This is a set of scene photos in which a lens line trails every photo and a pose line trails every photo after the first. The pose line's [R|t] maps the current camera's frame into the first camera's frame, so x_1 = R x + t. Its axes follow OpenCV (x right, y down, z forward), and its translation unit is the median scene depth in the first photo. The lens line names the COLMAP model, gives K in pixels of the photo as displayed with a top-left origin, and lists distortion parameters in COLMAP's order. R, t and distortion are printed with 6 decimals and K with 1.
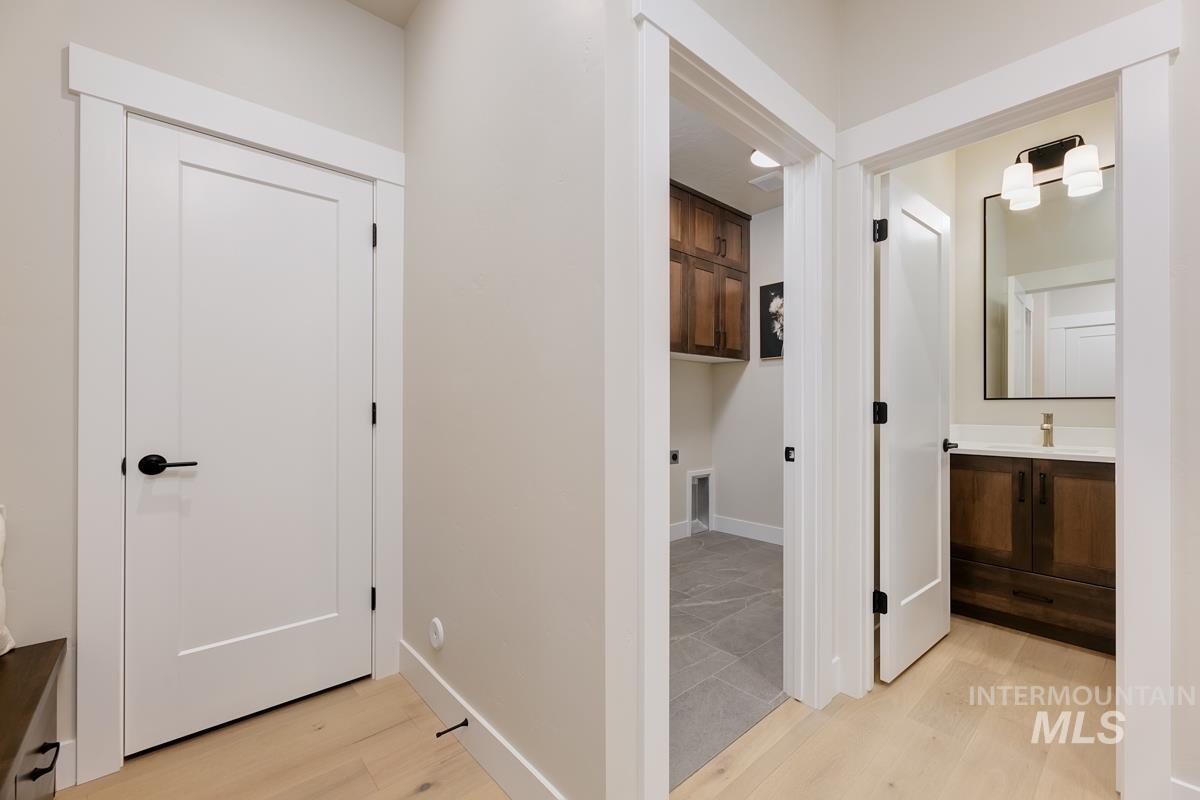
lens RADIAL K [[480.4, 0, 601.6], [0, 480.4, 400.8], [0, 0, 1]] dist [0.010134, -0.000180]
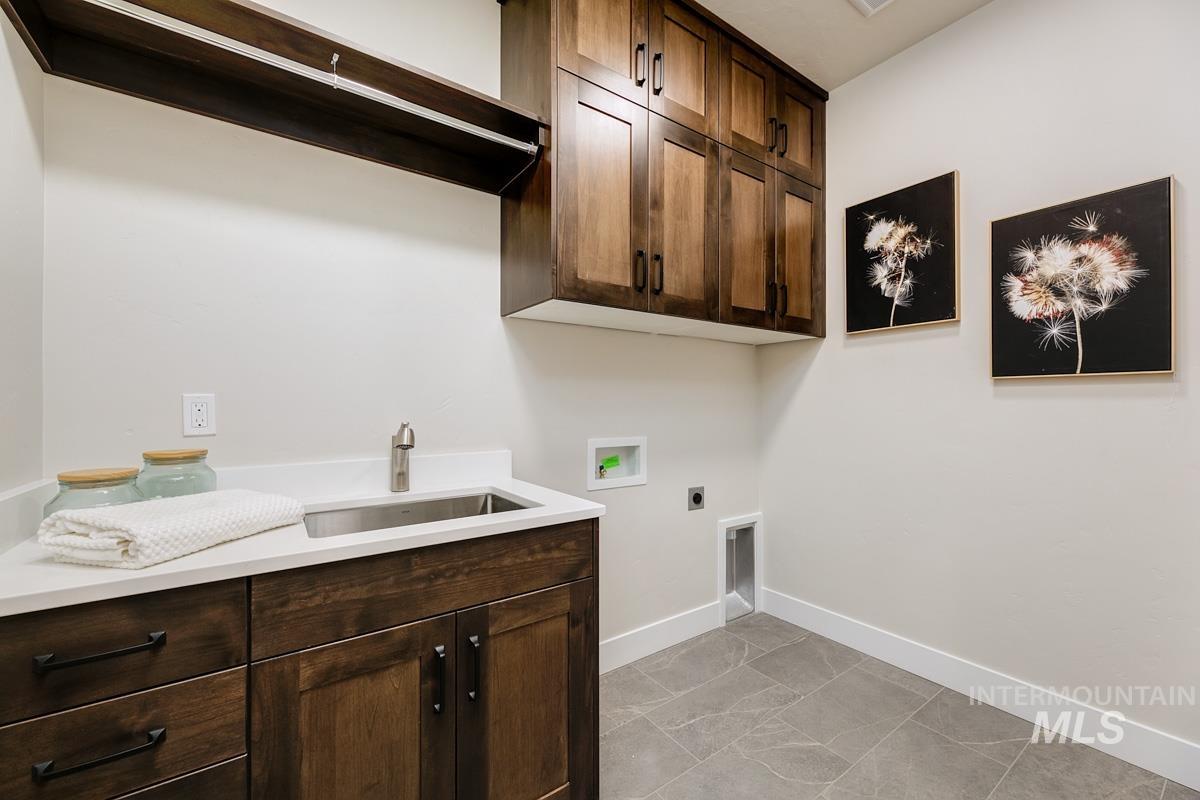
lens RADIAL K [[480.4, 0, 581.3], [0, 480.4, 402.8], [0, 0, 1]] dist [0.010134, -0.000180]
pose [[0.994359, -0.002155, -0.106044, 0.074370], [0.001778, 0.999992, -0.003653, -0.001791], [0.106051, 0.003444, 0.994355, 0.395076]]
